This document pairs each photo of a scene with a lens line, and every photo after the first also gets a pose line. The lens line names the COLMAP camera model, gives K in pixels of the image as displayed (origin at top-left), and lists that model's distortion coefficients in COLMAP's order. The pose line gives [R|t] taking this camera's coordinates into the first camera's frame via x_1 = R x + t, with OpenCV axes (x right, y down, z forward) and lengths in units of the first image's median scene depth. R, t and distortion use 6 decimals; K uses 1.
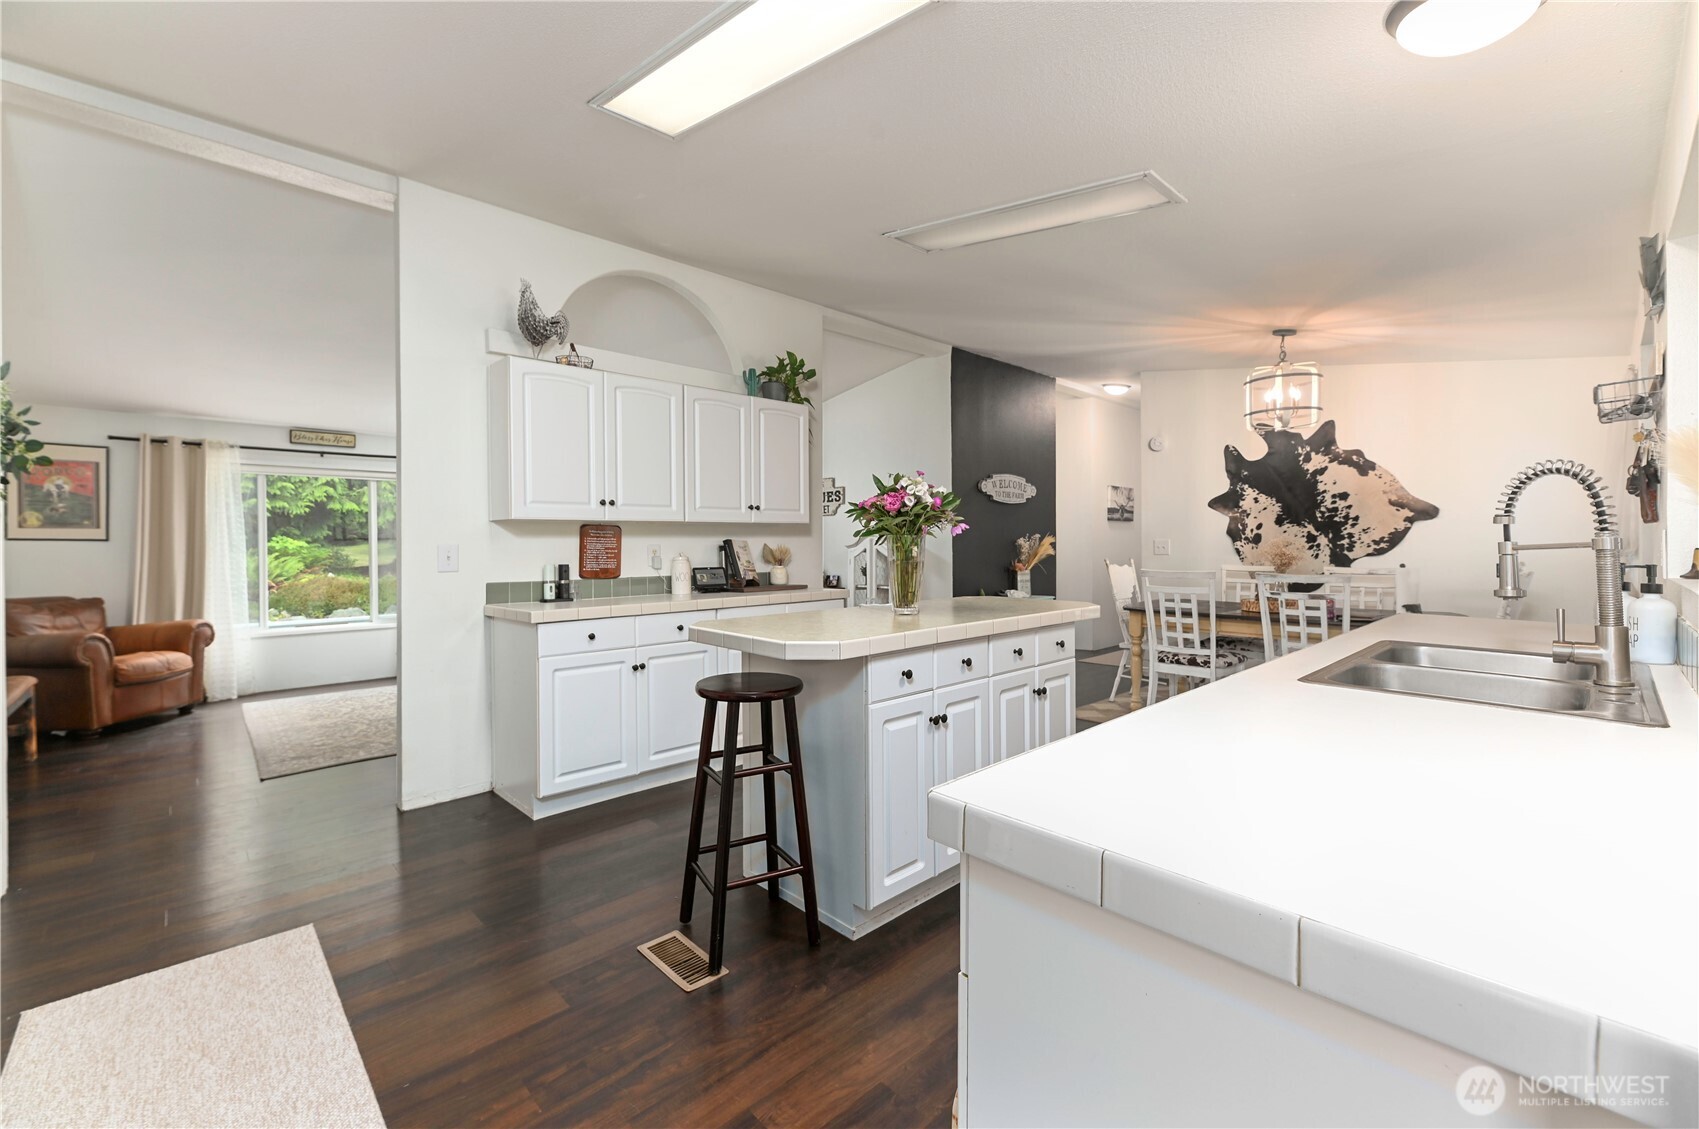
lens RADIAL K [[701.0, 0, 829.7], [0, 701.0, 551.4], [0, 0, 1]] dist [0.008856, -0.002195]
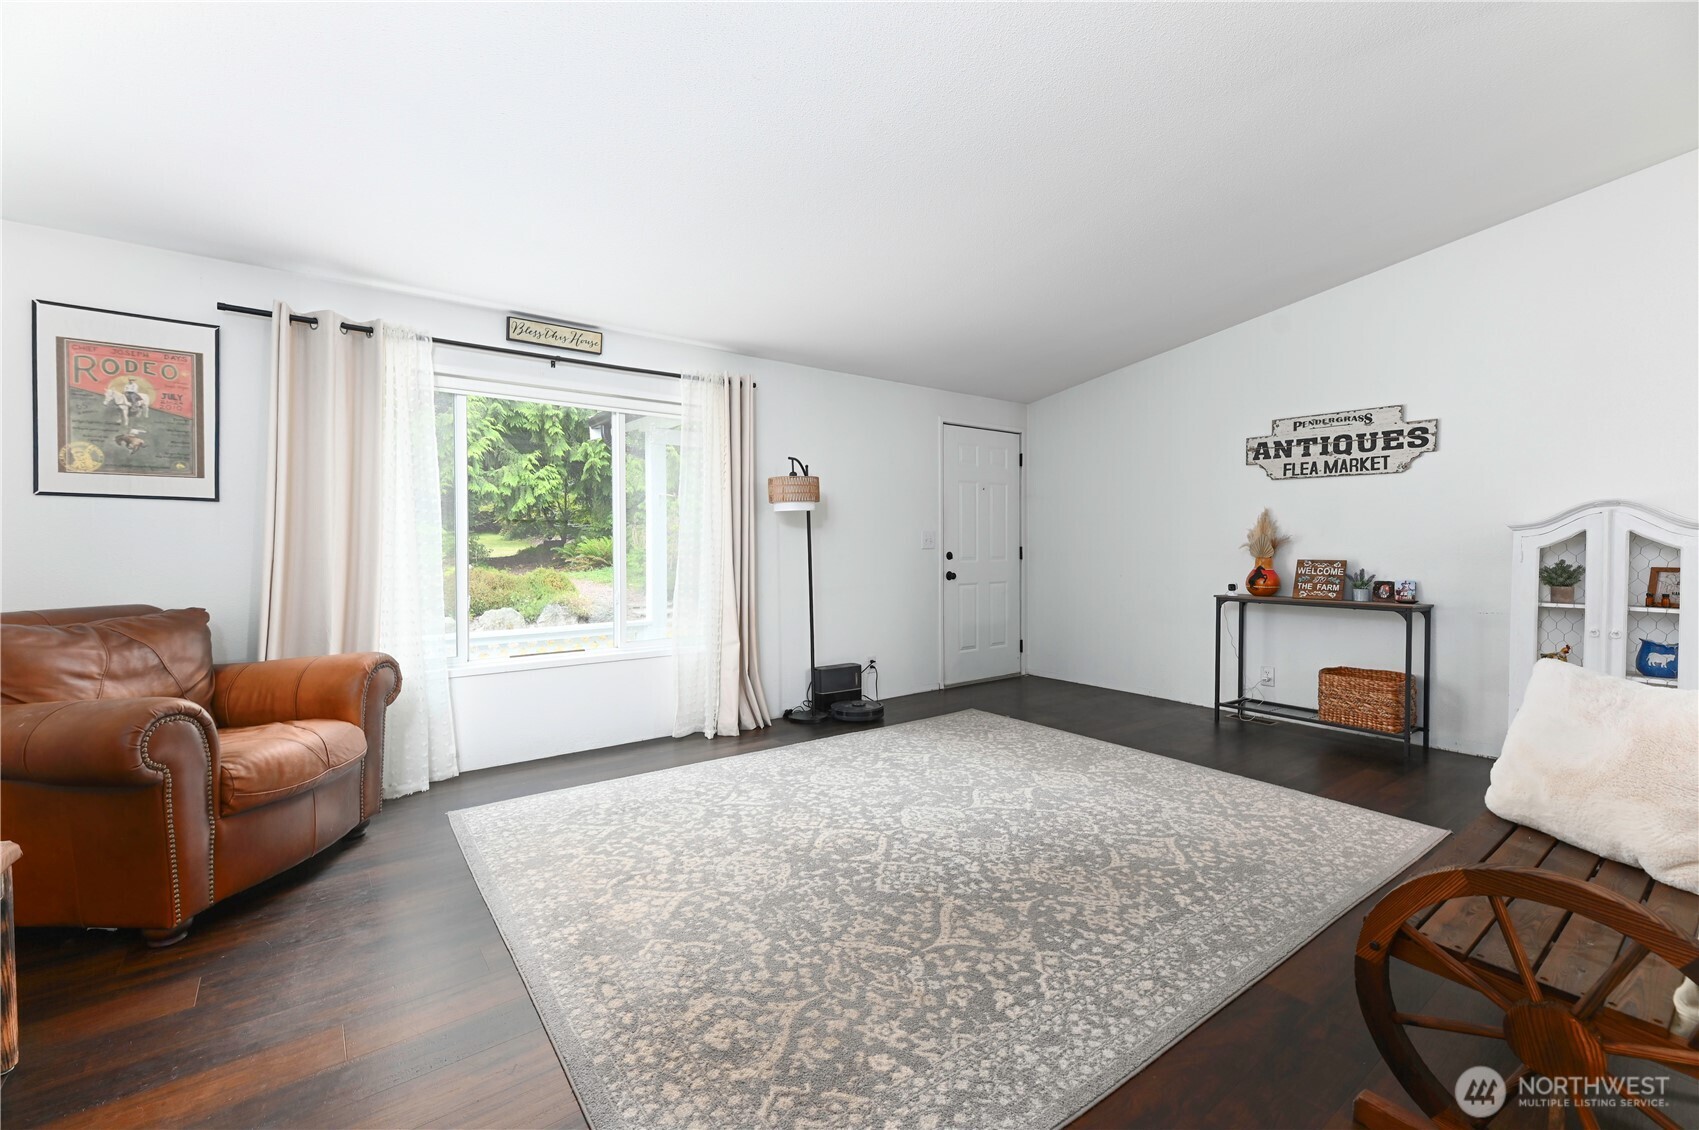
lens RADIAL K [[701.0, 0, 818.4], [0, 701.0, 554.8], [0, 0, 1]] dist [0.008856, -0.002195]
pose [[0.993779, 0.010598, -0.110866, -0.515379], [-0.009560, 0.999905, 0.009890, 0.016092], [0.110961, -0.008769, 0.993786, 0.524641]]
